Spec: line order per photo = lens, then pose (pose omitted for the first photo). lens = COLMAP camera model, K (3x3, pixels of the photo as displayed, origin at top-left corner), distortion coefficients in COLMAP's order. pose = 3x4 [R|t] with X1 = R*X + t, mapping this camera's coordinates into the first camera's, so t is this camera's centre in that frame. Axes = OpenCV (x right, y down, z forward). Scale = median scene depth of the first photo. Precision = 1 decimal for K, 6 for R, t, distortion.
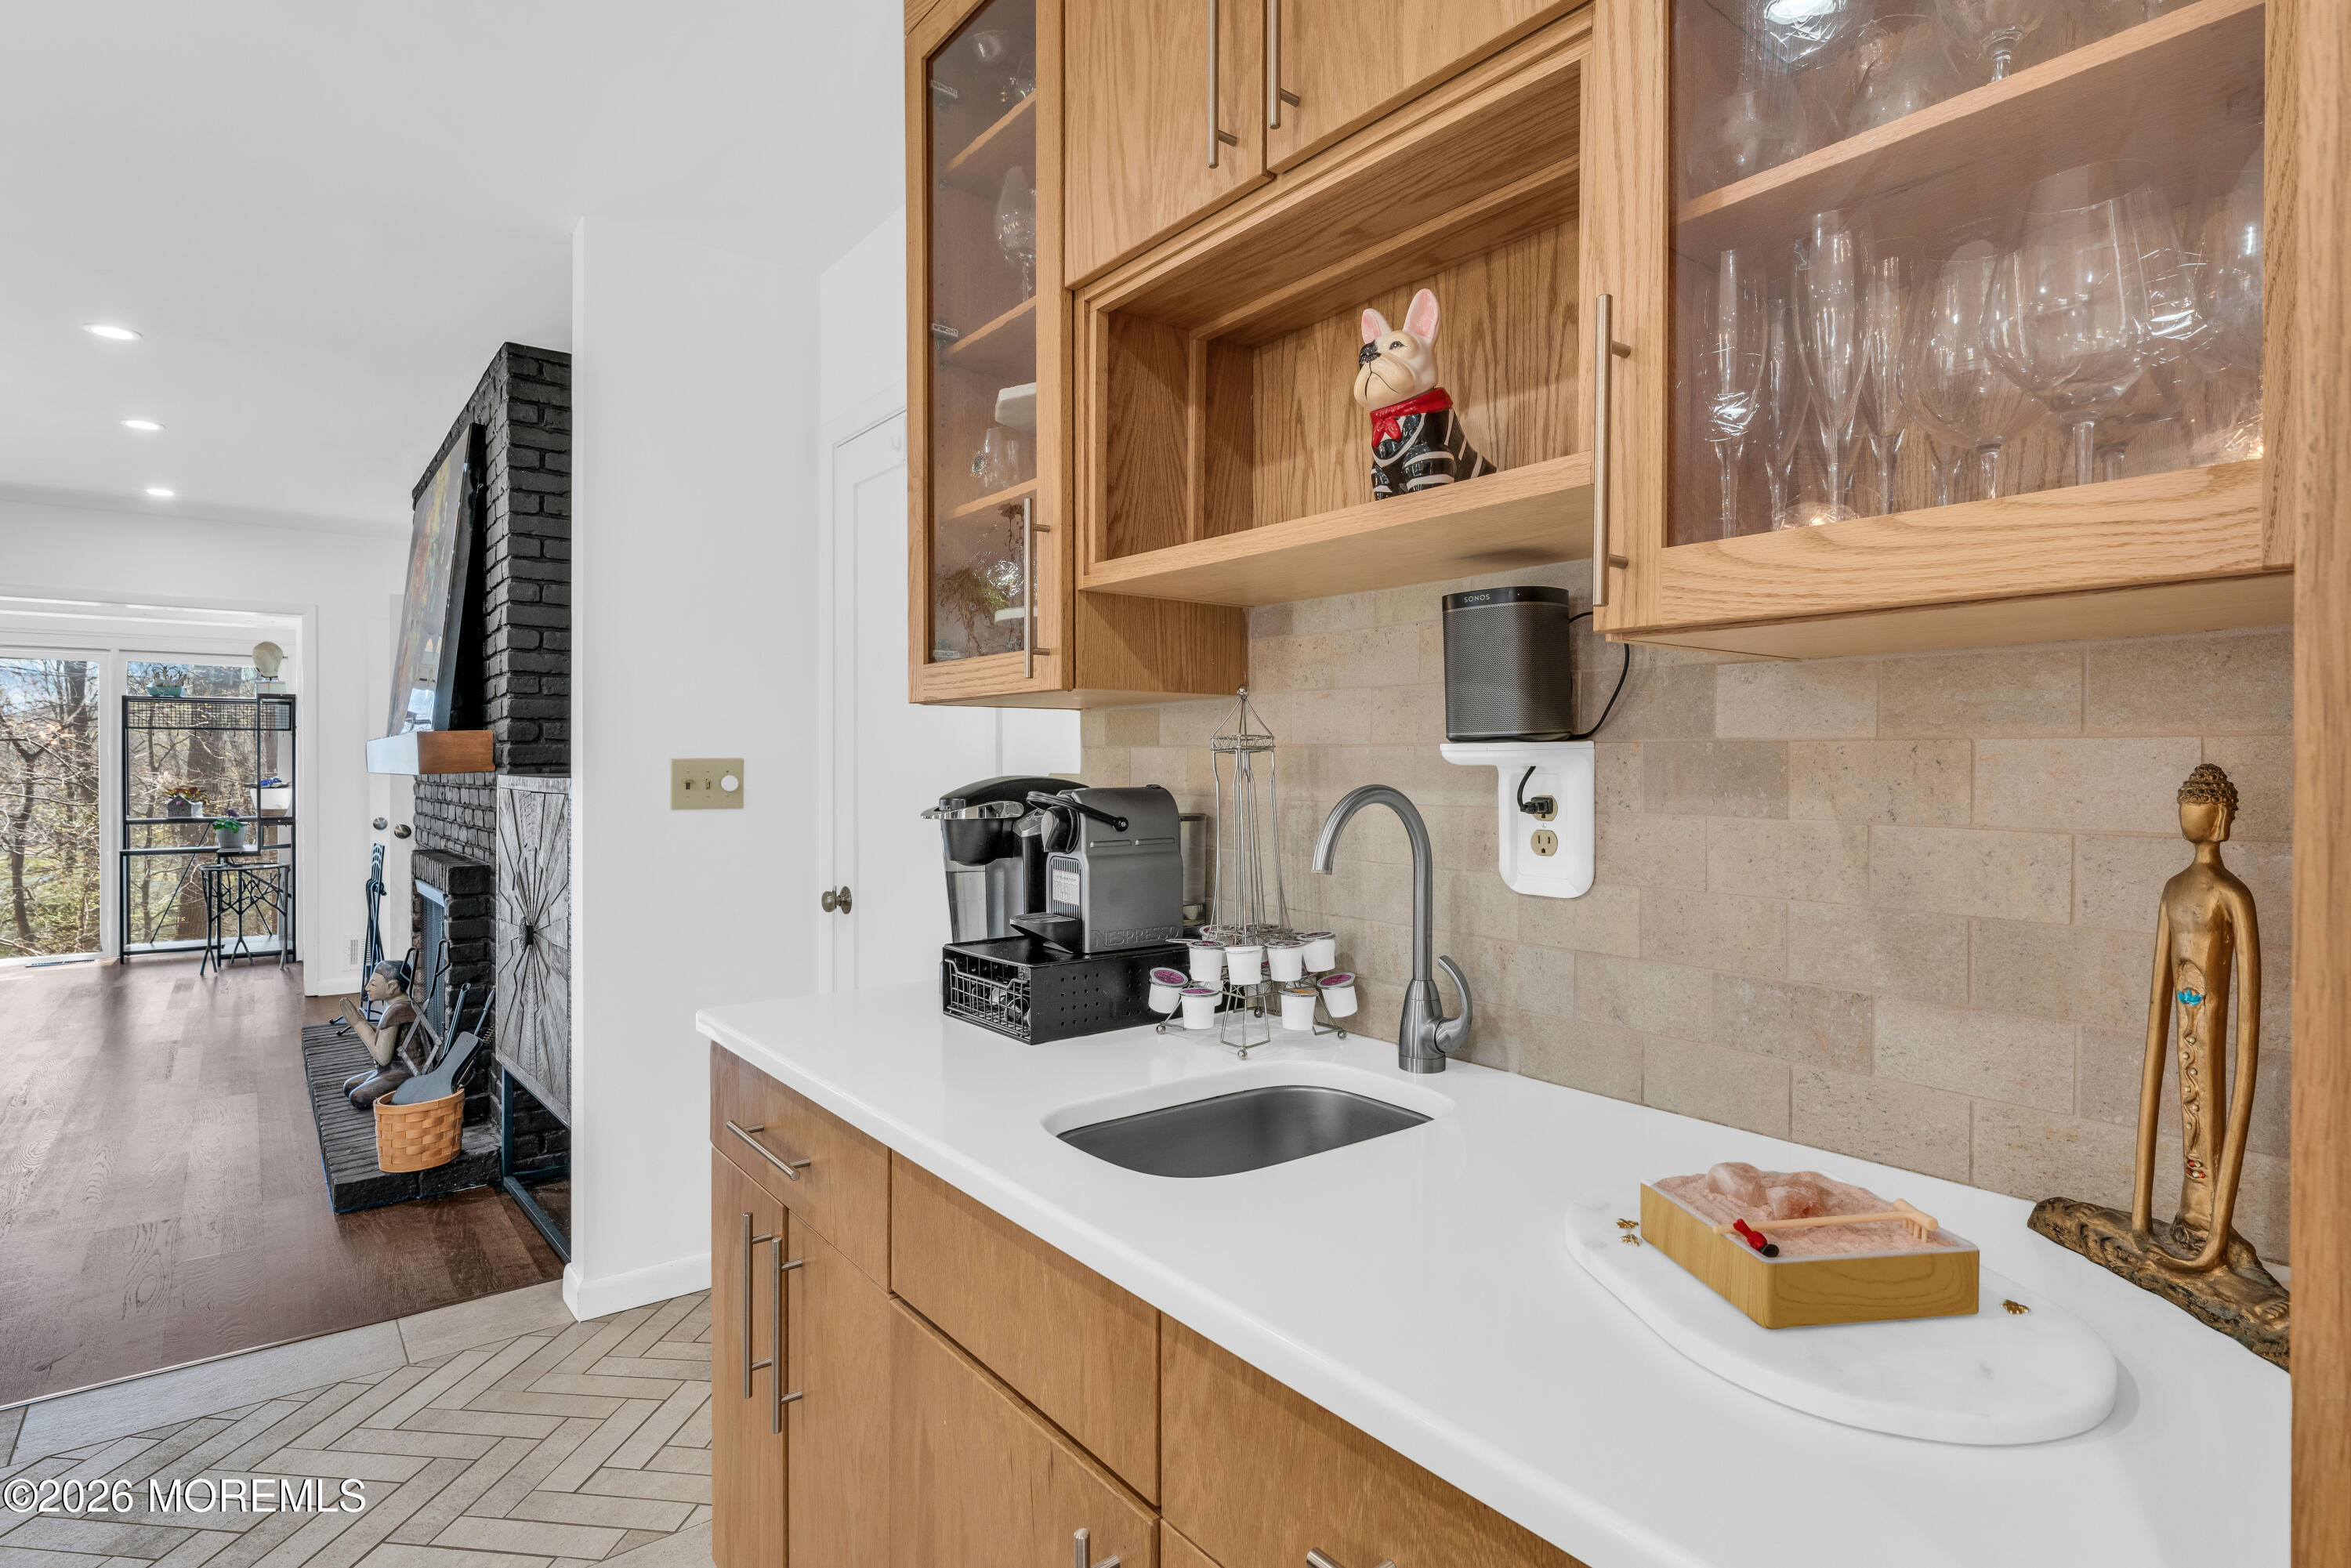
lens RADIAL K [[1199.3, 0, 1178.7], [0, 1199.3, 777.7], [0, 0, 1]] dist [-0.000907, -0.001221]
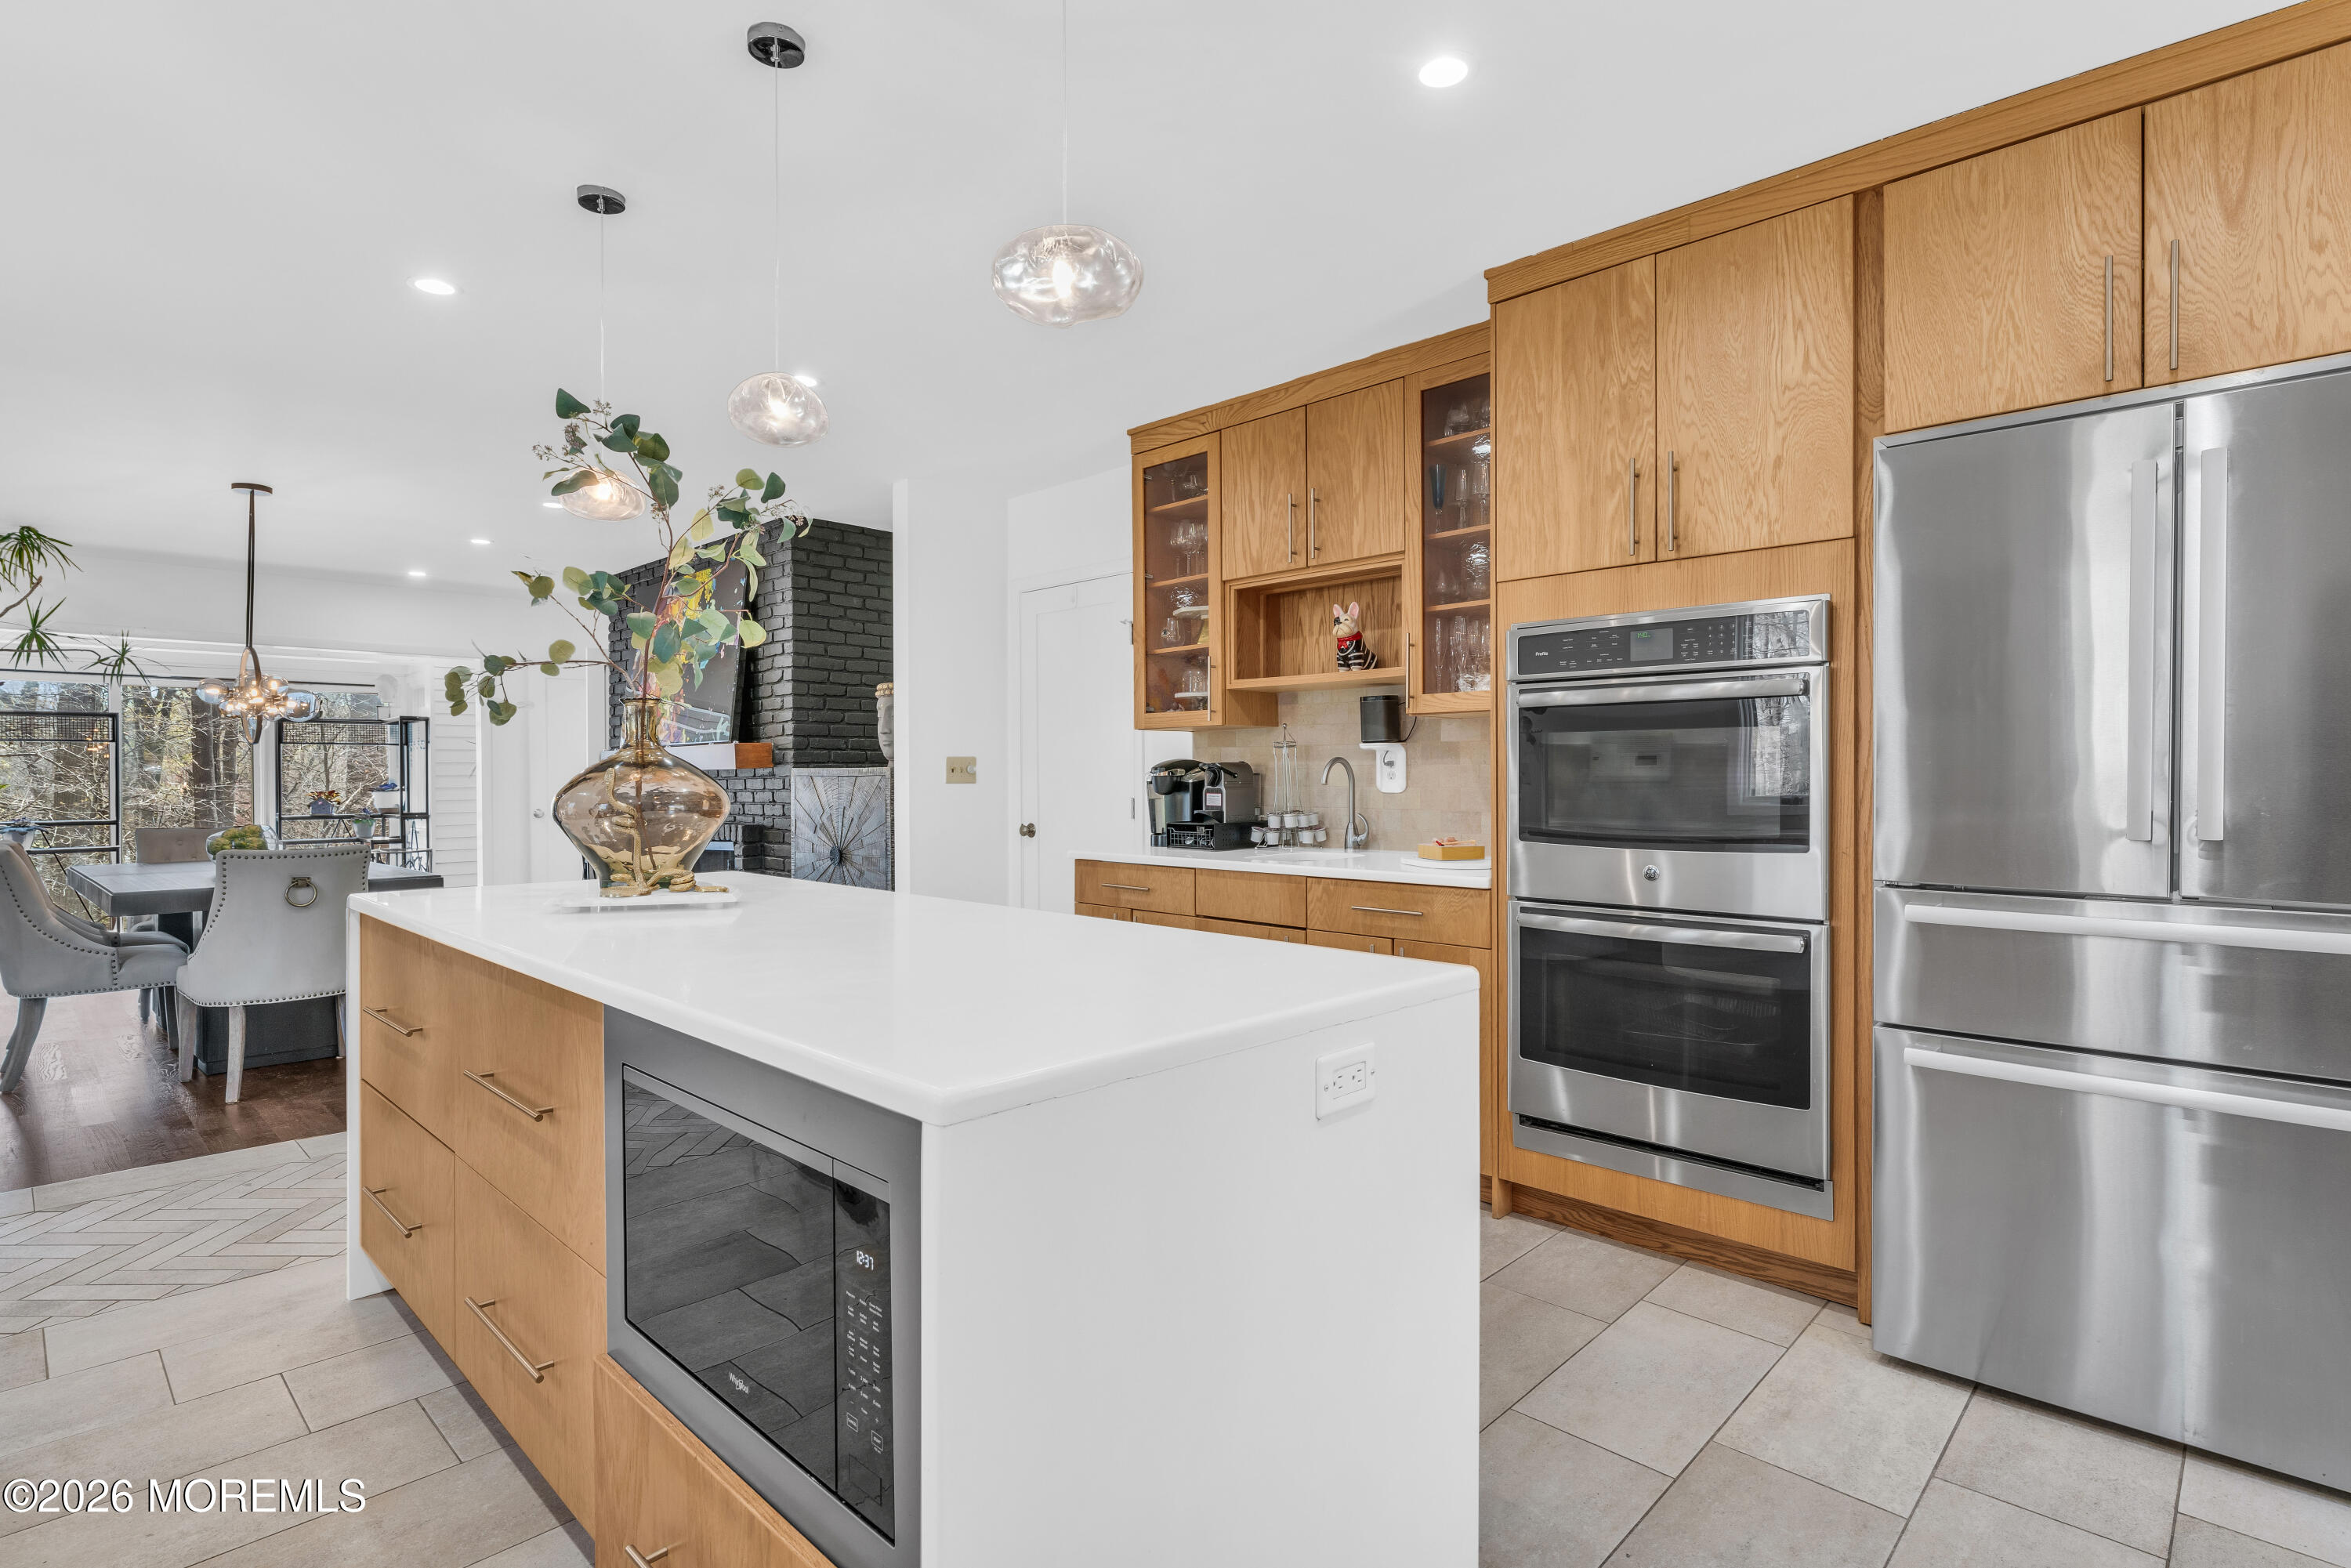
lens RADIAL K [[1156.4, 0, 1170.0], [0, 1156.4, 787.9], [0, 0, 1]] dist [-0.000187, -0.001751]
pose [[0.991505, -0.005951, 0.129936, -0.561363], [0.006473, 0.999973, -0.003601, 0.080657], [-0.129911, 0.004412, 0.991516, -1.629431]]
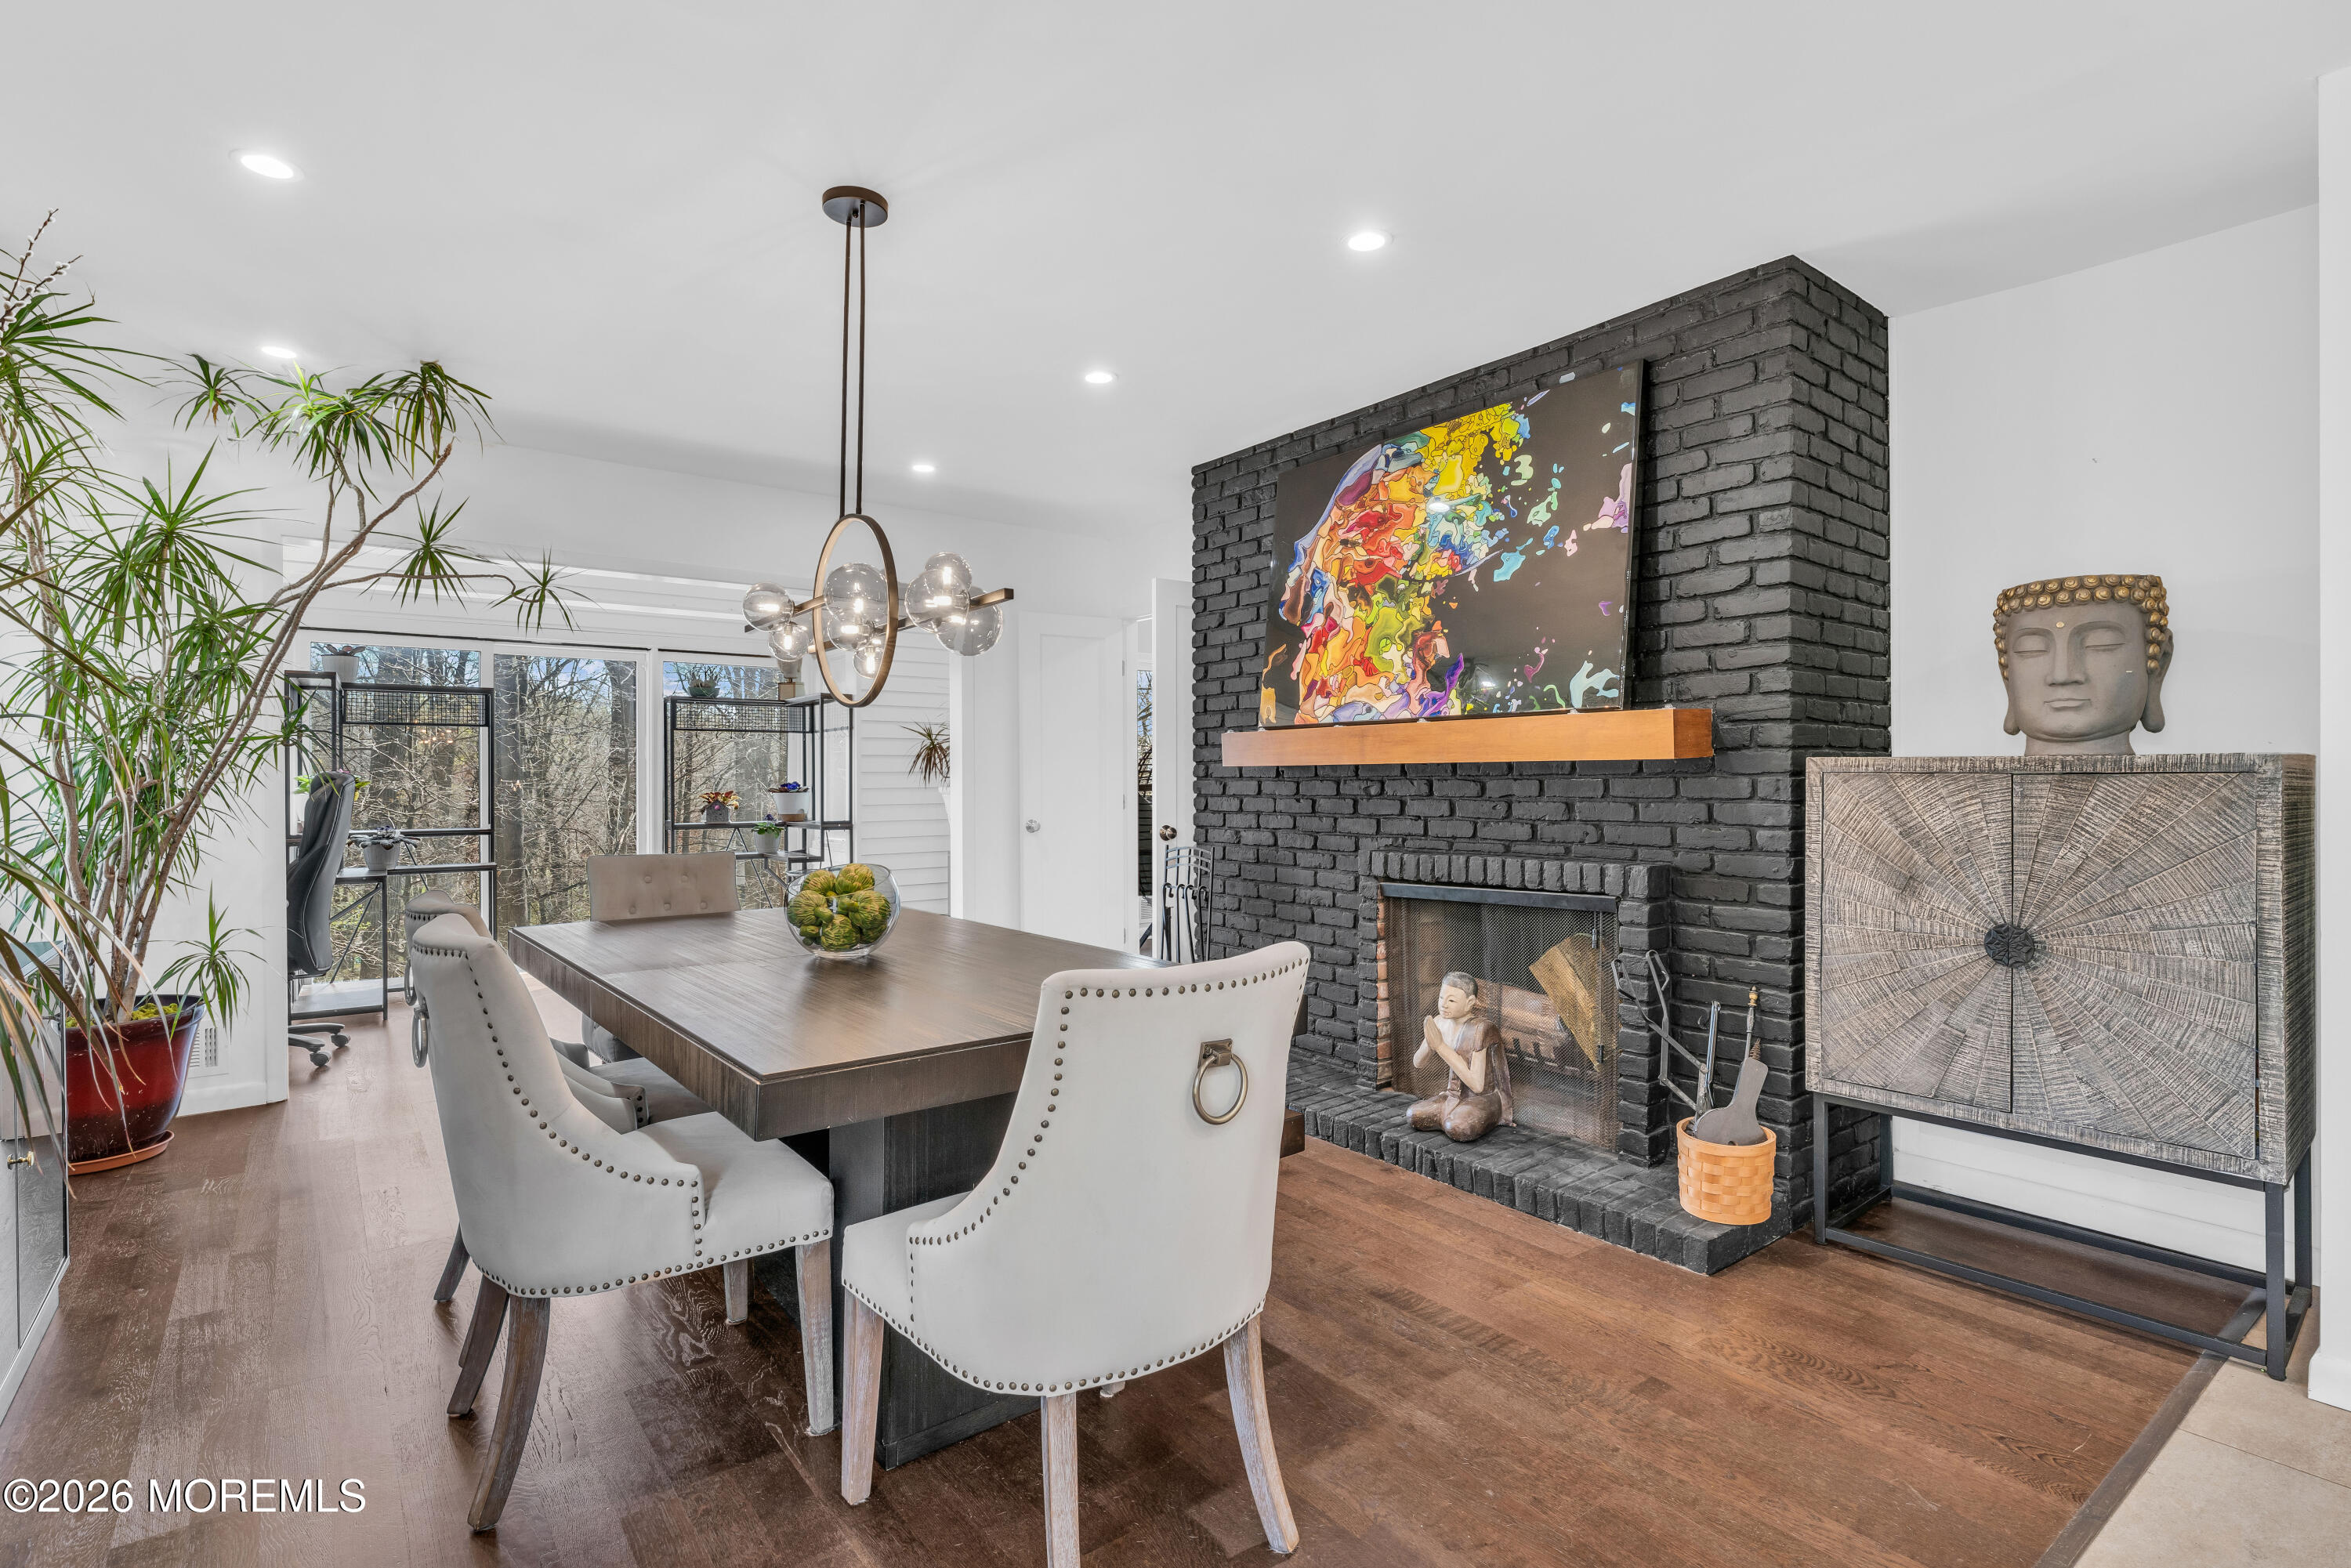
lens RADIAL K [[1156.4, 0, 1170.0], [0, 1156.4, 787.9], [0, 0, 1]] dist [-0.000187, -0.001751]
pose [[0.999707, 0.000533, -0.024192, -2.283609], [-0.000668, 0.999984, -0.005563, 0.054604], [0.024189, 0.005577, 0.999692, 0.374541]]
